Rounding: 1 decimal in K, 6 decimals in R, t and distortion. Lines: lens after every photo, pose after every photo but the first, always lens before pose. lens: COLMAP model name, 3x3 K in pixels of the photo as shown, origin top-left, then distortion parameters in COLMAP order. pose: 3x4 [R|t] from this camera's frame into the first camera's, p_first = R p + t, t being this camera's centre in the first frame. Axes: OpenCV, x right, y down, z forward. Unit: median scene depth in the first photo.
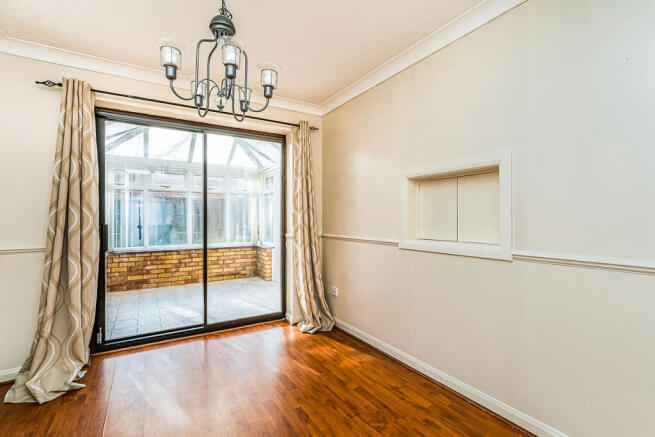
lens RADIAL K [[300.1, 0, 328.3], [0, 300.1, 219.0], [0, 0, 1]] dist [-0.000105, 0.000904]
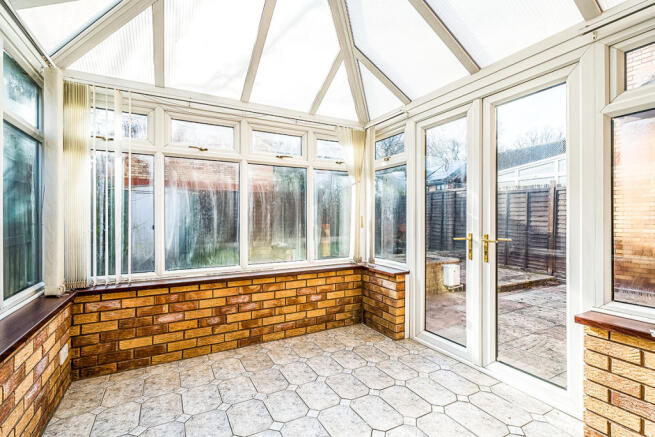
lens RADIAL K [[300.1, 0, 326.5], [0, 300.1, 218.3], [0, 0, 1]] dist [-0.000105, 0.000904]
pose [[0.999728, 0.006837, -0.022290, -0.321383], [-0.006659, 0.999945, 0.008052, 0.000779], [0.022344, -0.007901, 0.999719, 0.514071]]
